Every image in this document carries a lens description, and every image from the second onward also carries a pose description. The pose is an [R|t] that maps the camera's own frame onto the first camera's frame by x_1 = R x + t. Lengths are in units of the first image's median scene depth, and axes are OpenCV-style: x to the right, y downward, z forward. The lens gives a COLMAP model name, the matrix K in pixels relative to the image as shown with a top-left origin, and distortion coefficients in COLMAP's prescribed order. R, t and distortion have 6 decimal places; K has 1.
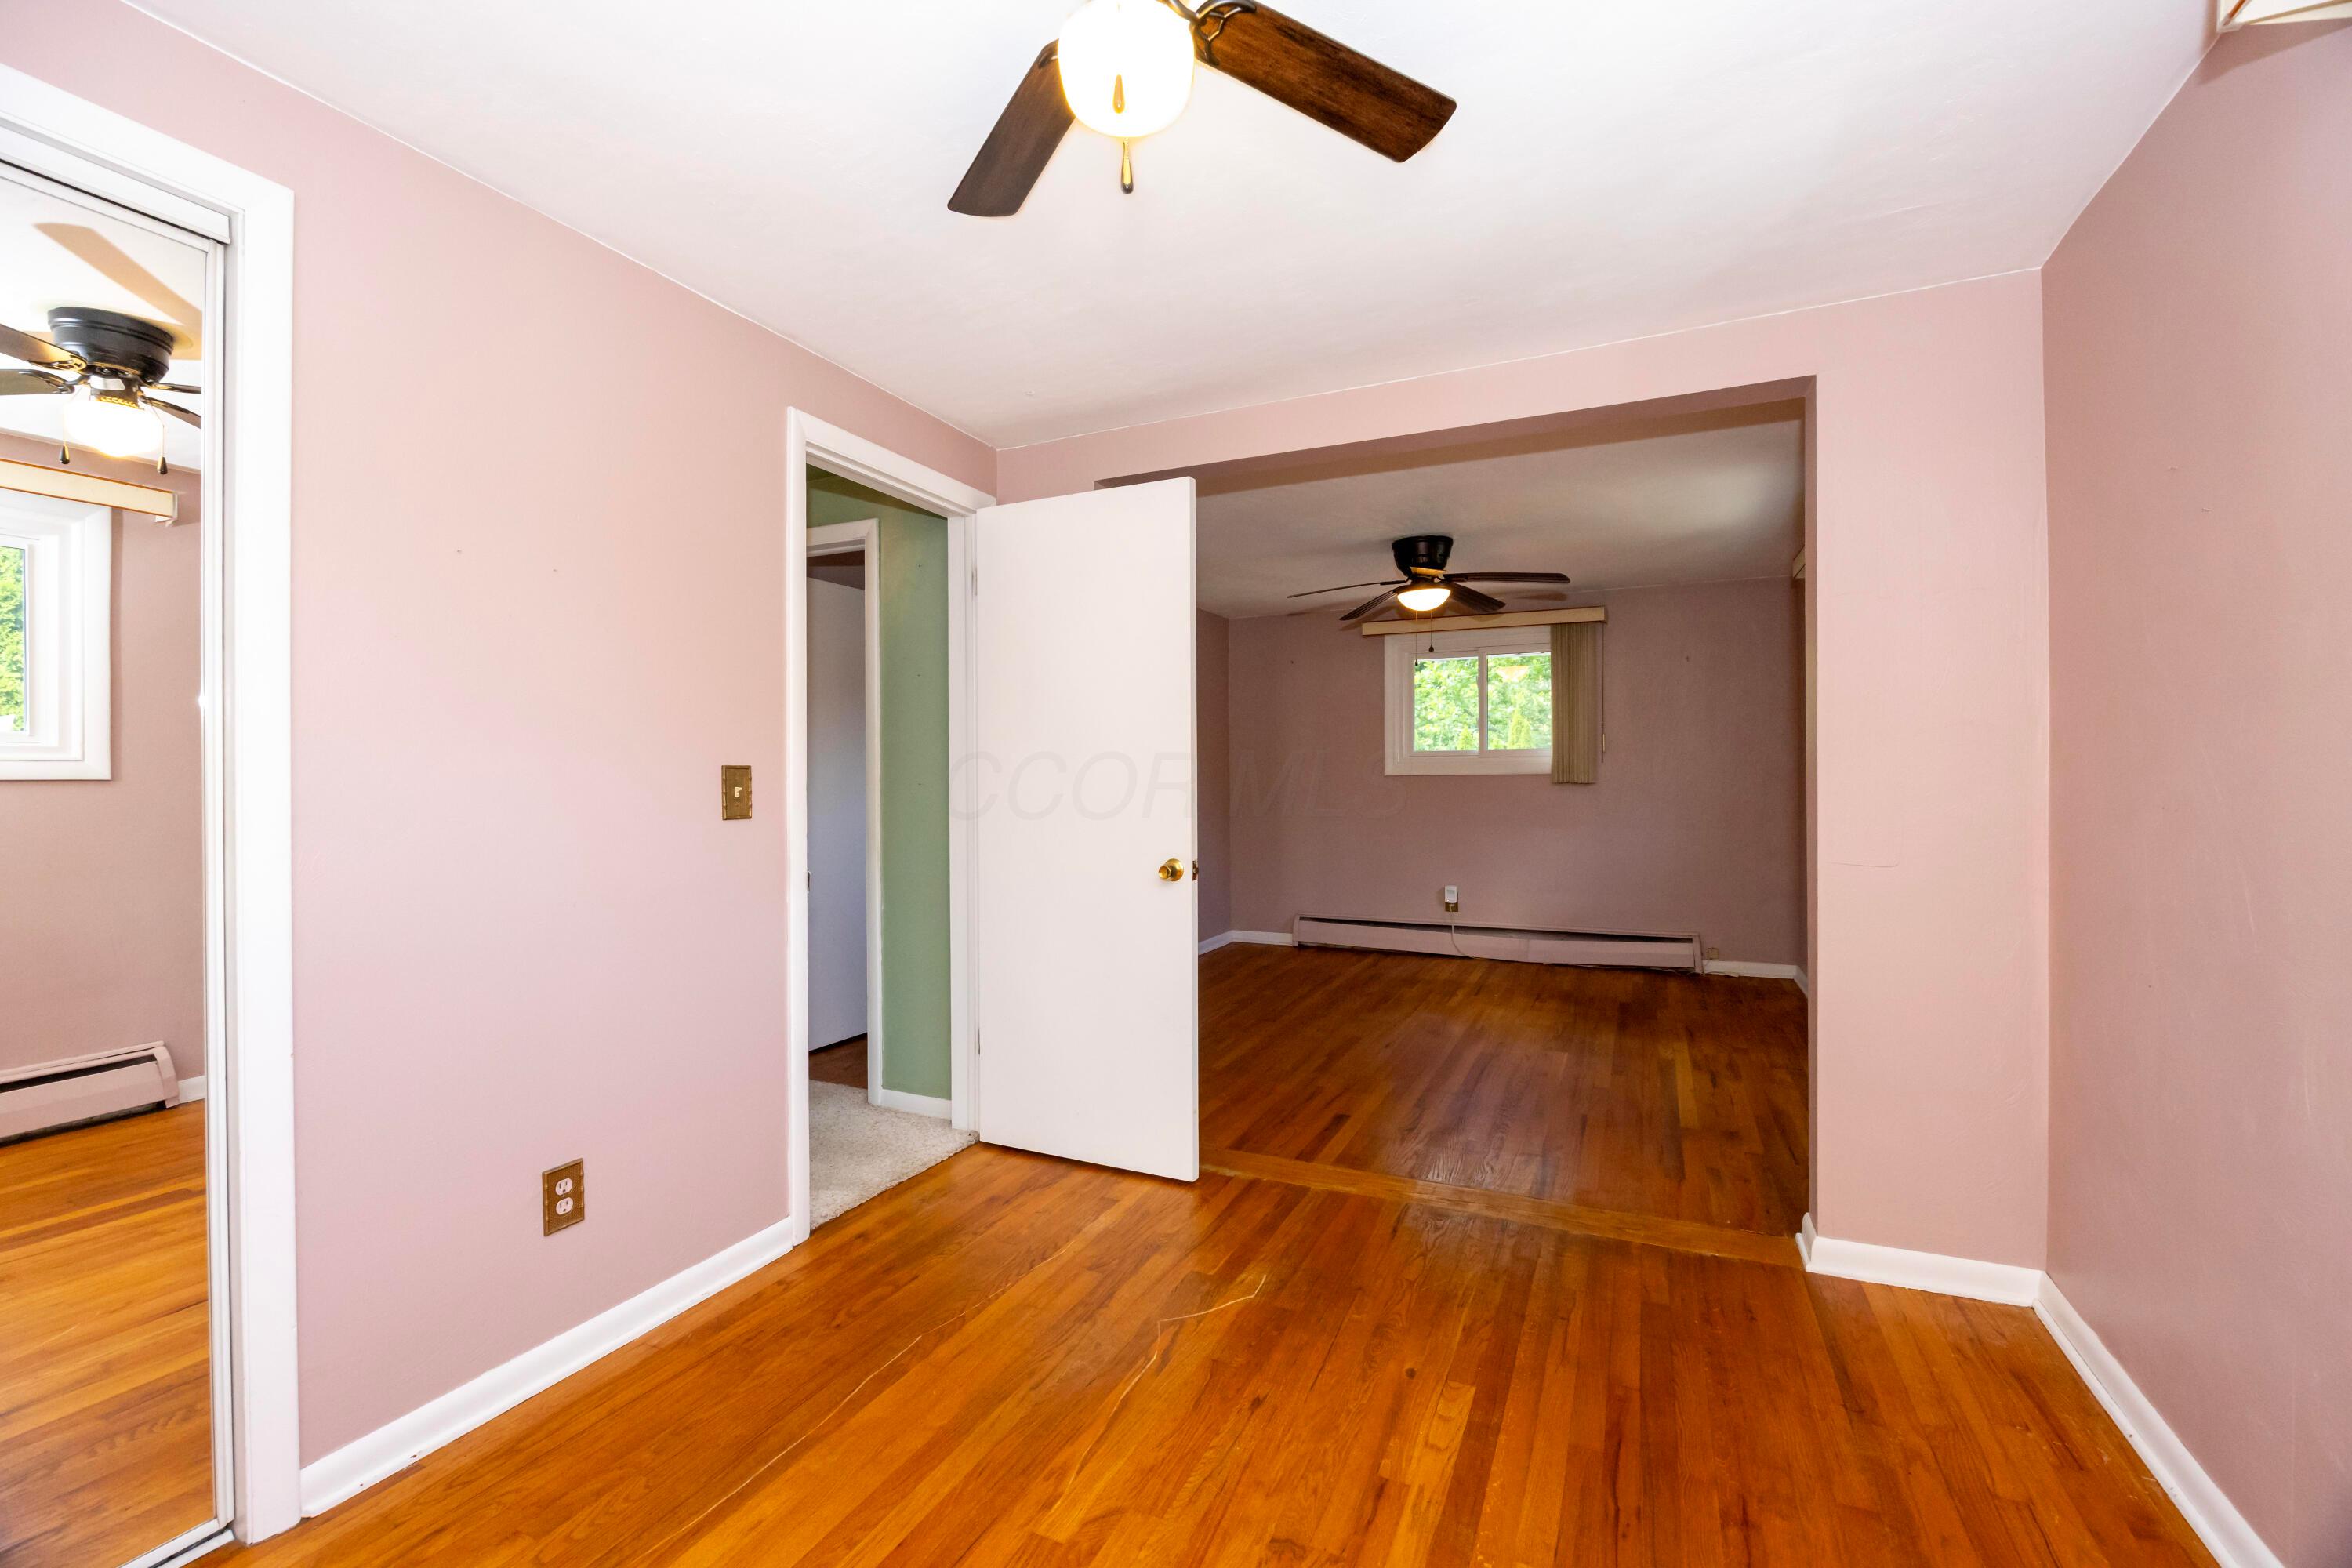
lens RADIAL K [[1020.5, 0, 1178.6], [0, 1020.5, 777.4], [0, 0, 1]] dist [-0.000097, 0.000095]
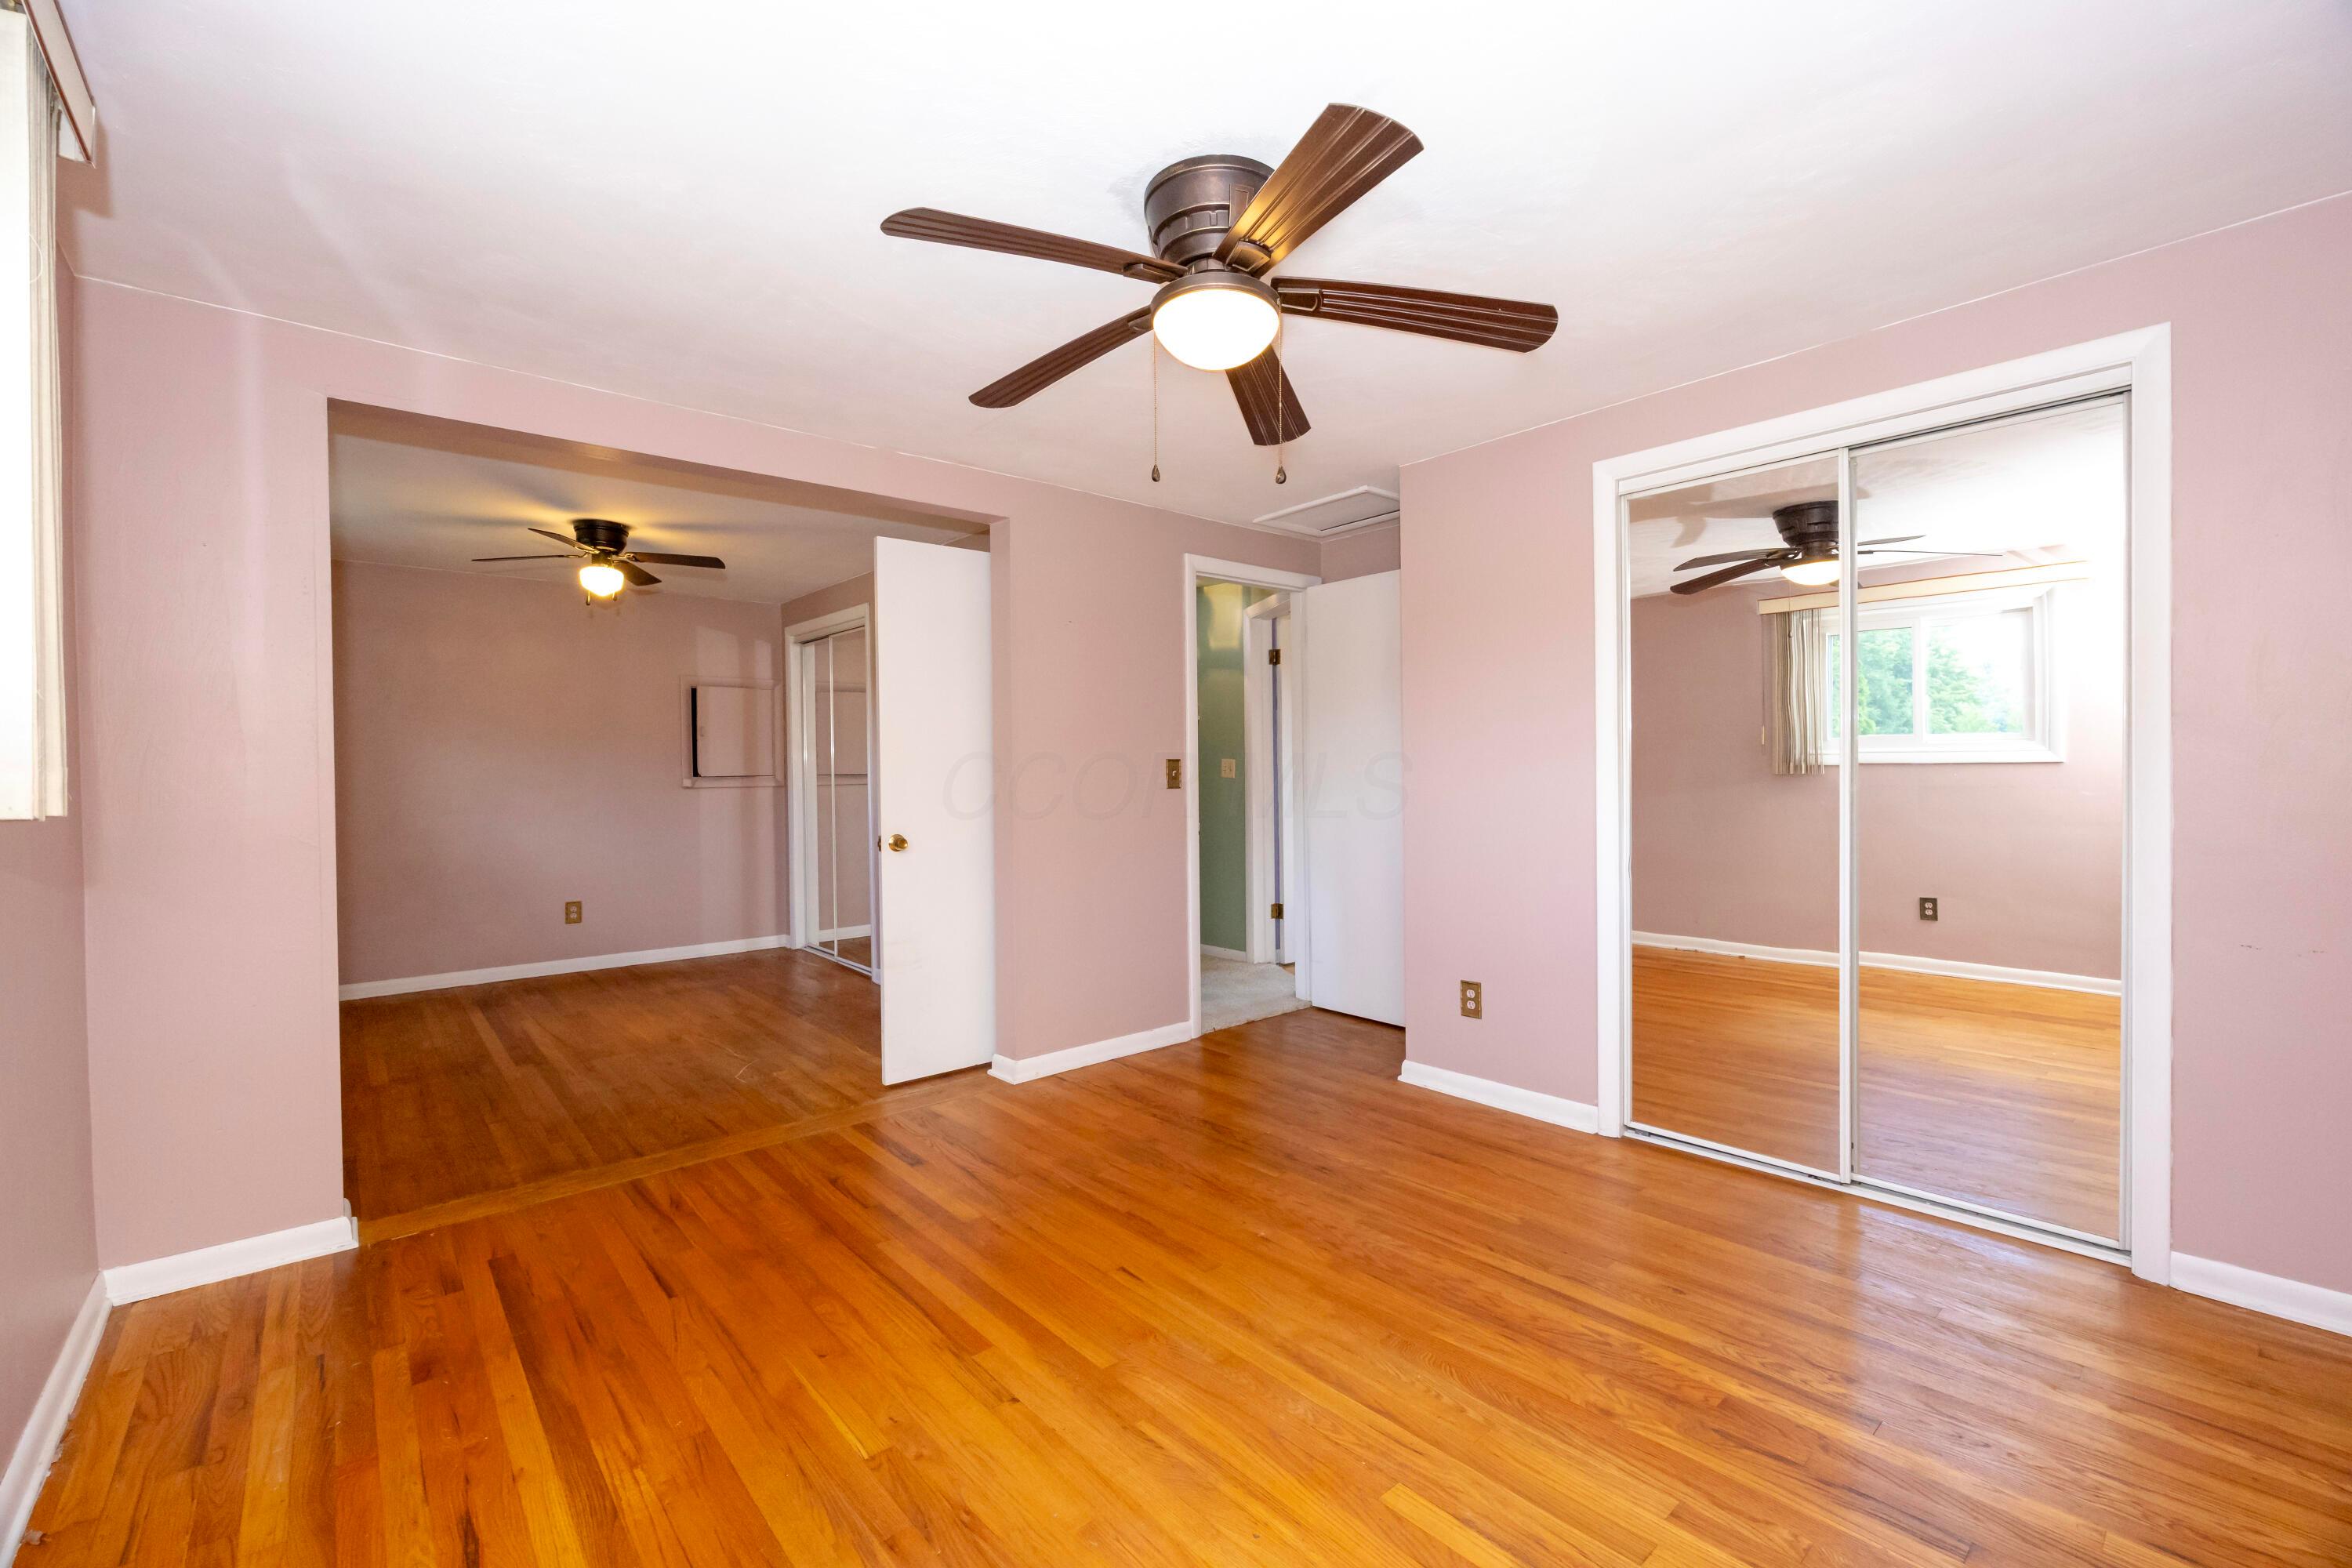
lens RADIAL K [[1020.5, 0, 1178.6], [0, 1020.5, 777.4], [0, 0, 1]] dist [-0.000097, 0.000095]
pose [[-0.432088, 0.012983, -0.901738, 1.011997], [0.011027, 0.999898, 0.009112, -0.000808], [0.901764, -0.006007, -0.432187, 1.893525]]
